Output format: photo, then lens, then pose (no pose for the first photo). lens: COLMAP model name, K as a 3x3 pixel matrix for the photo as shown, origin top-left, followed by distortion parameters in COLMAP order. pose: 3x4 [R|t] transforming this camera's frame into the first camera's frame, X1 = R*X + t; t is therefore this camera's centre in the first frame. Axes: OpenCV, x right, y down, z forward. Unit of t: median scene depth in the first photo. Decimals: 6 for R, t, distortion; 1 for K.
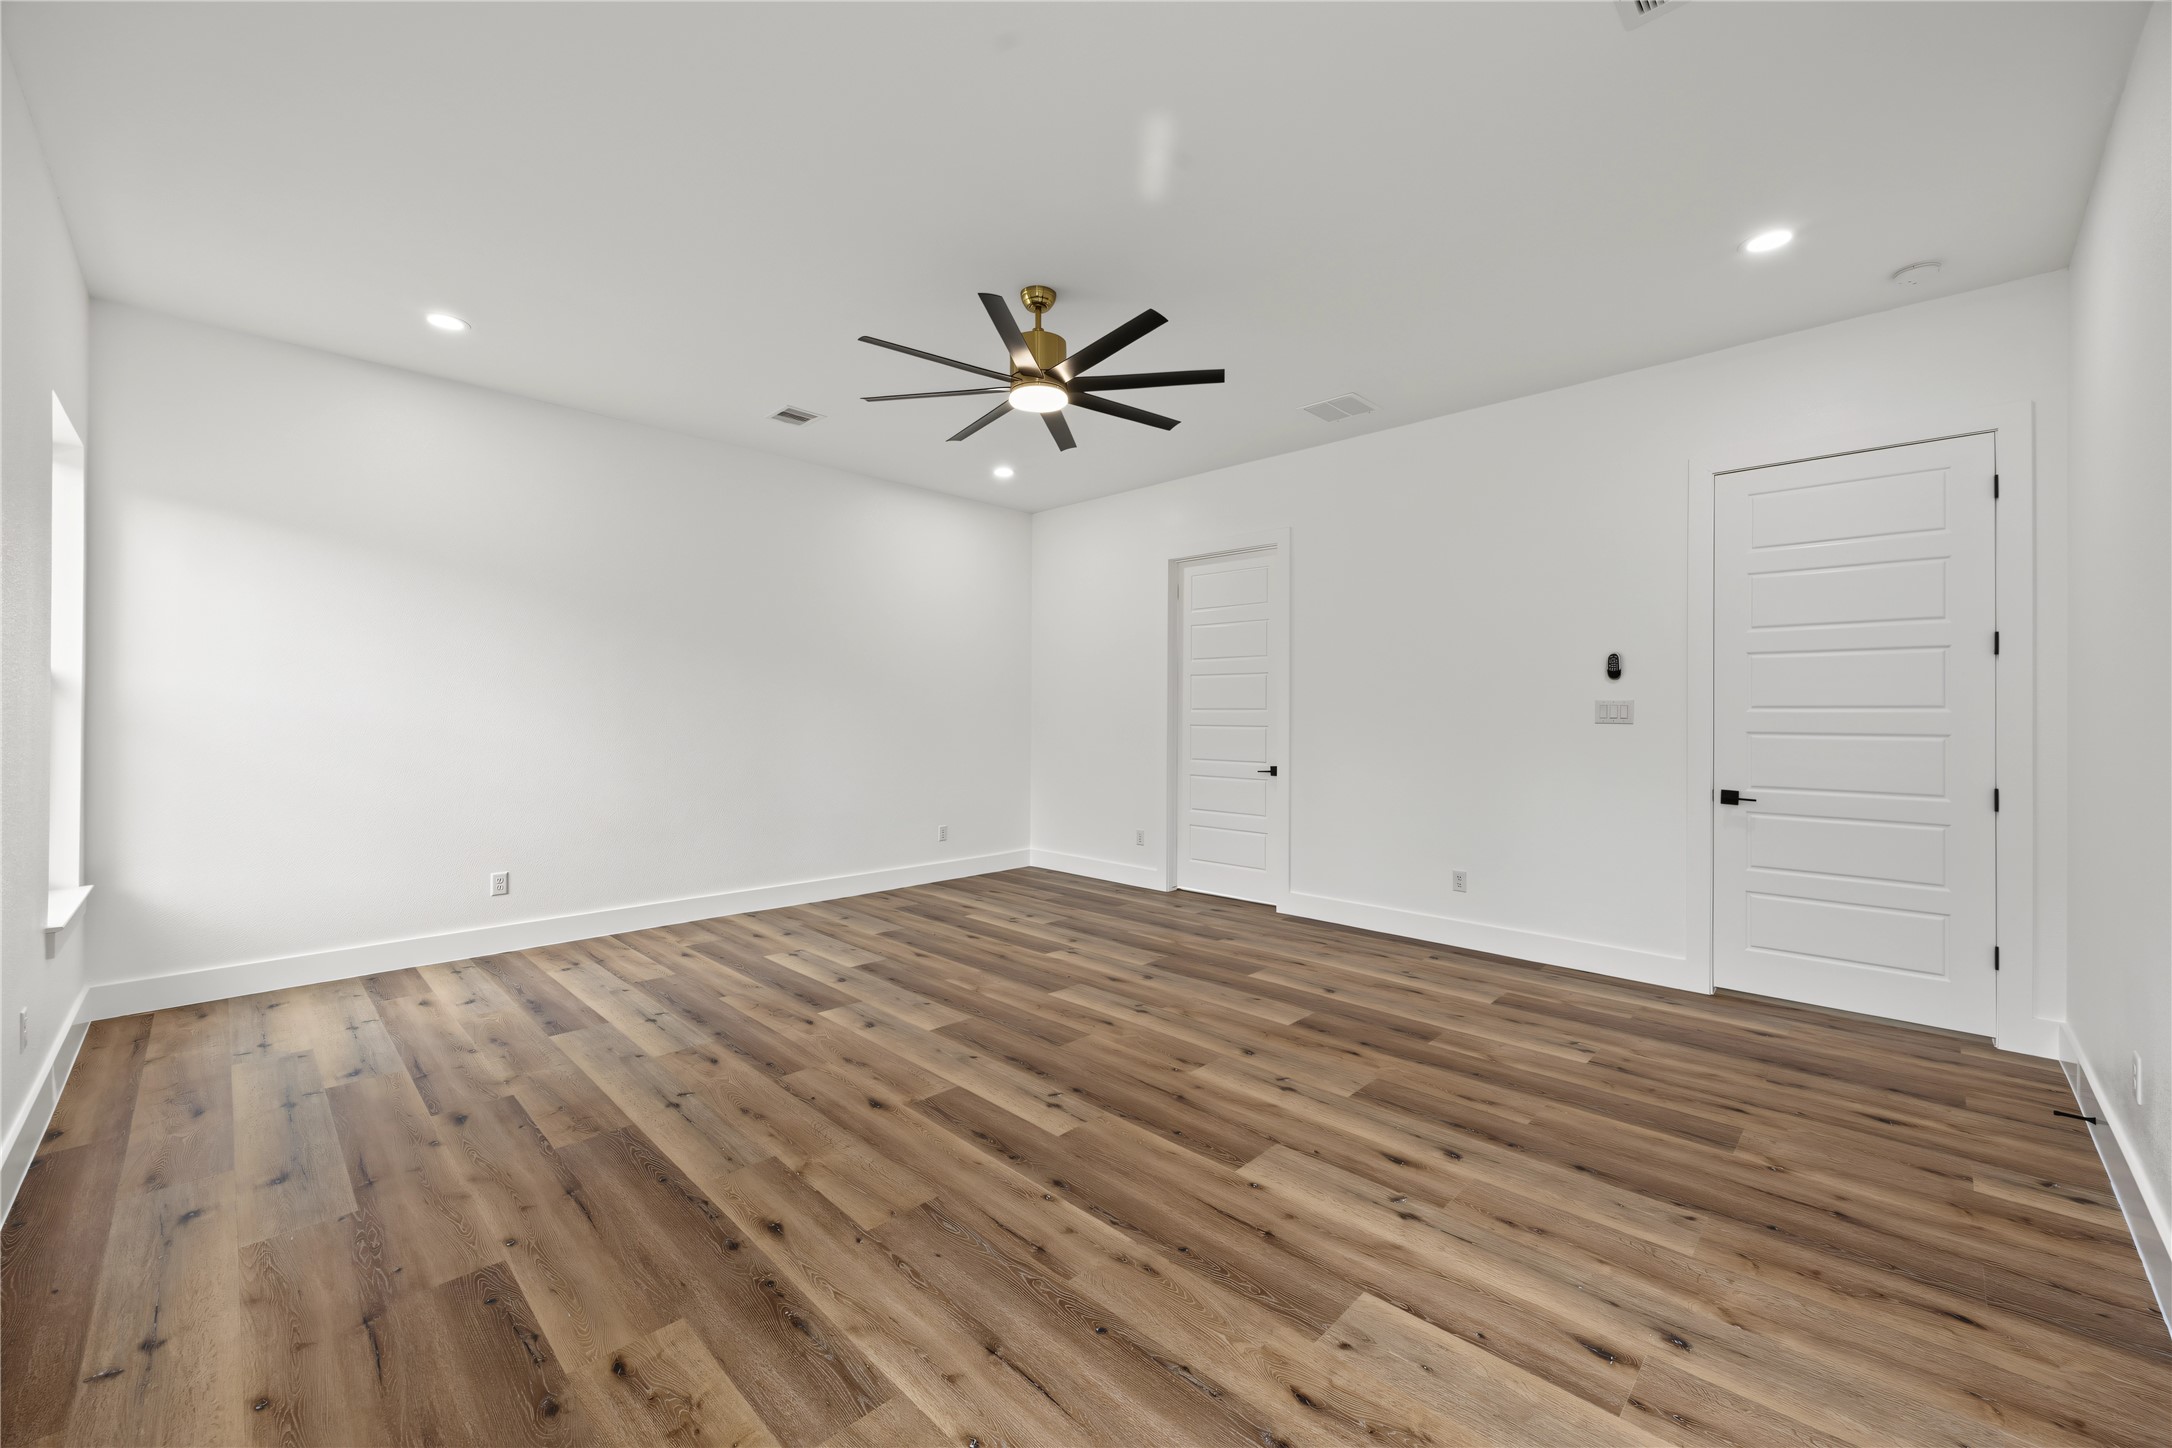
lens RADIAL K [[841.5, 0, 1086.1], [0, 841.5, 718.8], [0, 0, 1]] dist [-0.002167, -0.000303]
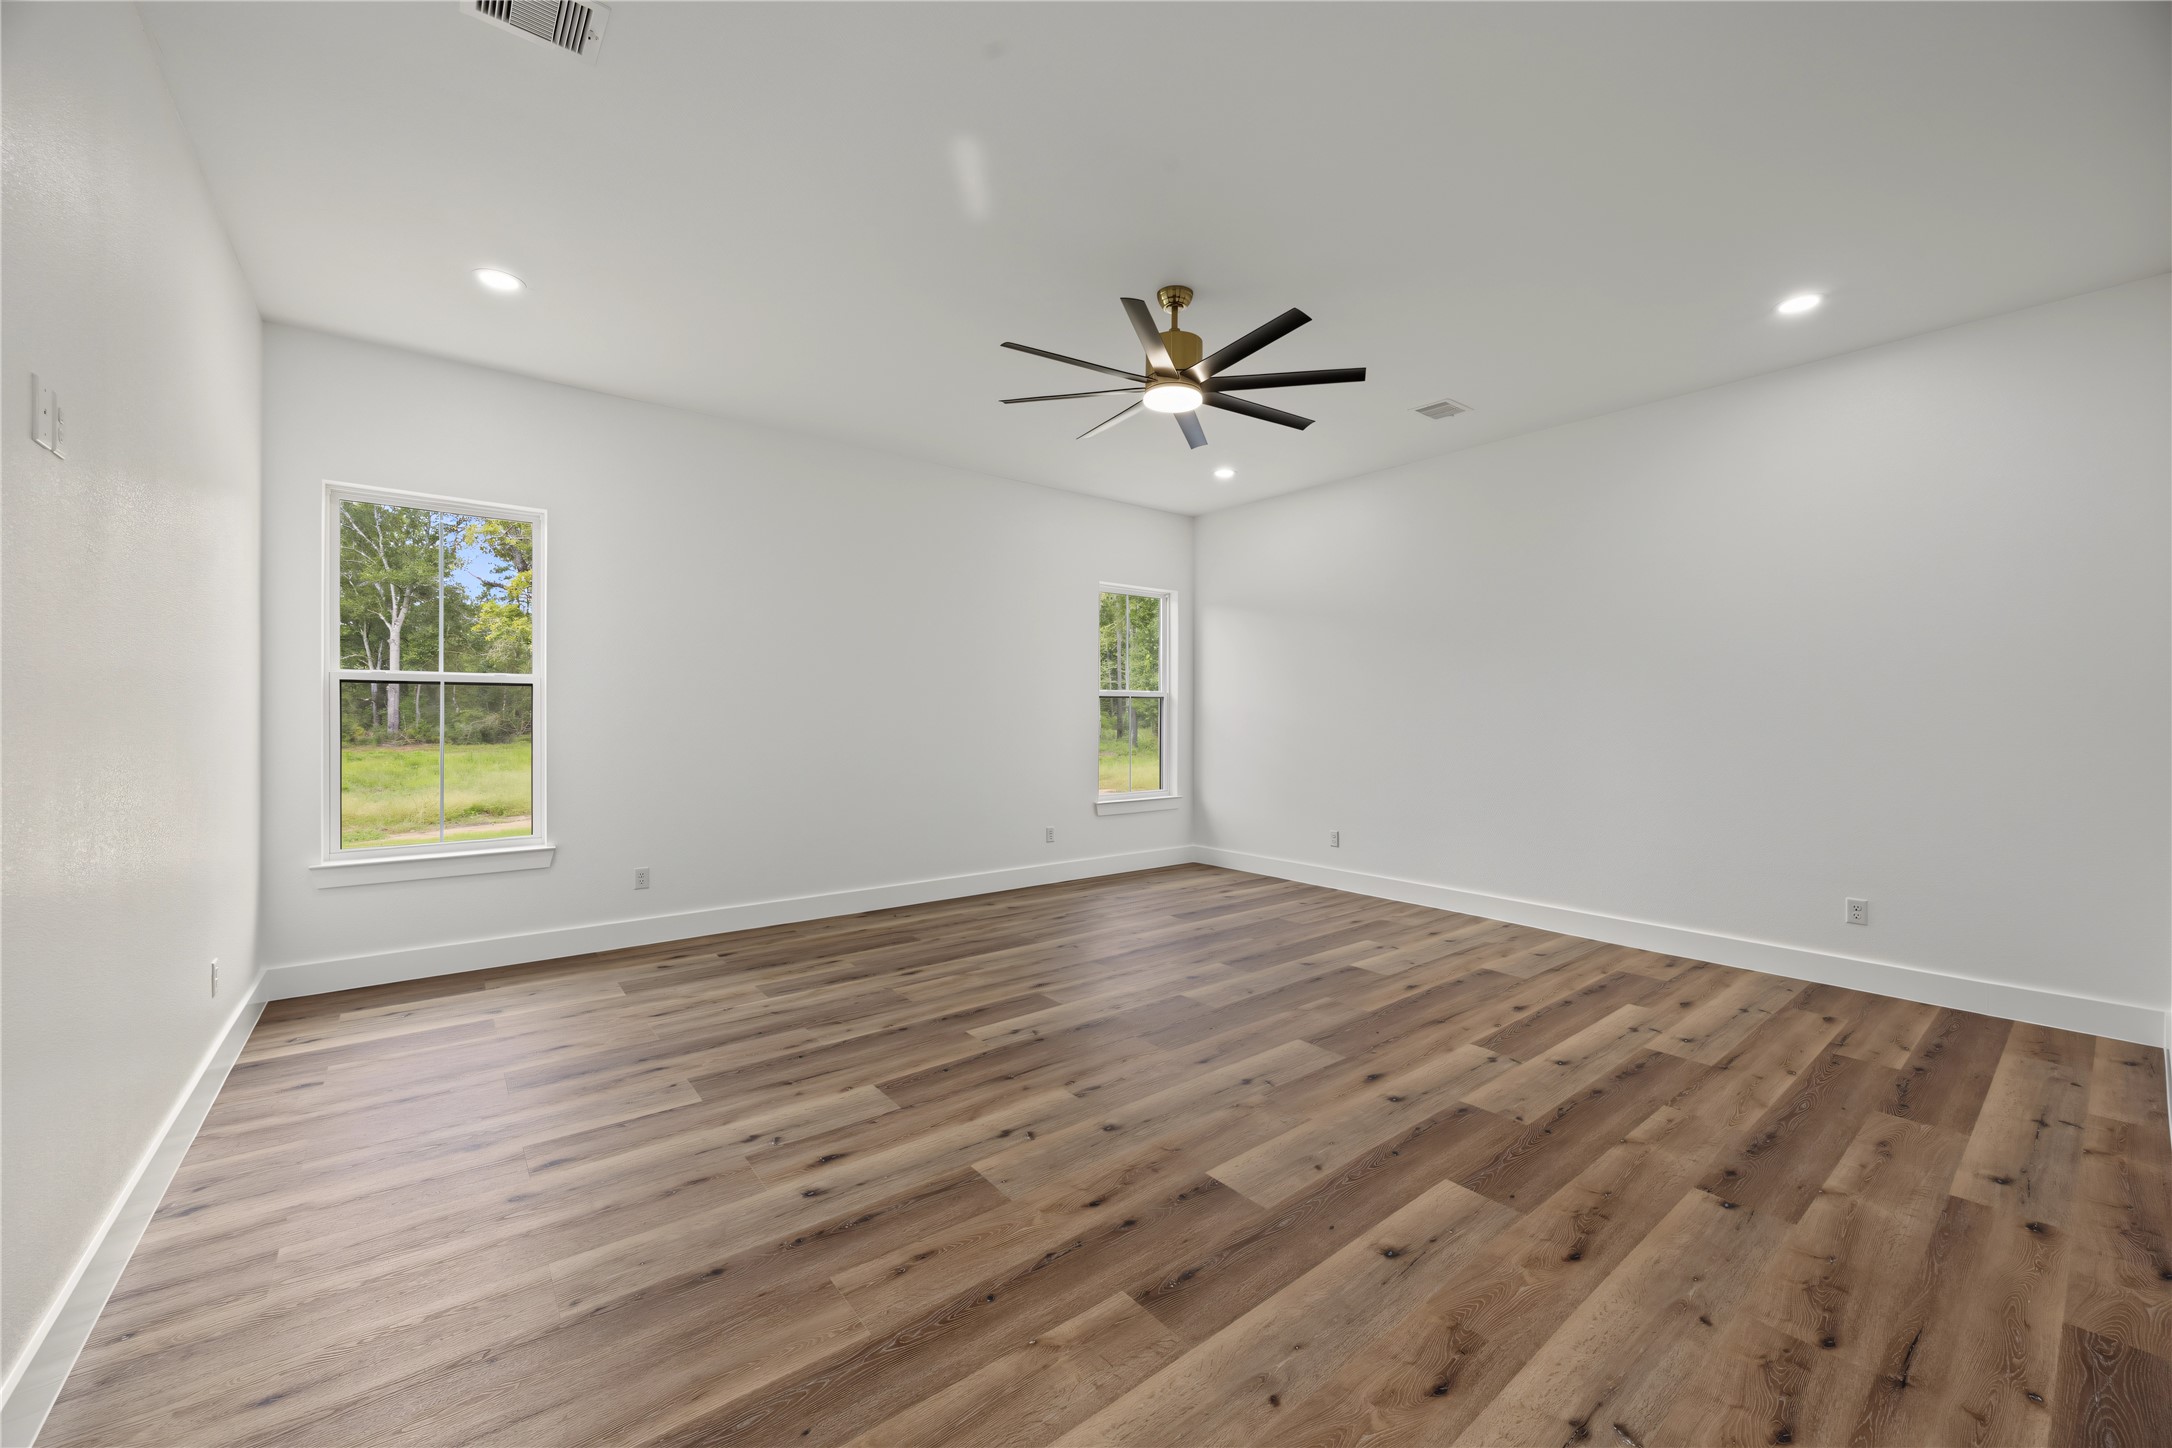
lens RADIAL K [[838.7, 0, 1086.0], [0, 838.7, 710.9], [0, 0, 1]] dist [-0.005566, -0.000038]
pose [[-0.122736, -0.008616, -0.992402, 1.142703], [-0.005965, 0.999951, -0.007944, 0.004426], [0.992421, 0.004944, -0.122781, 1.232452]]
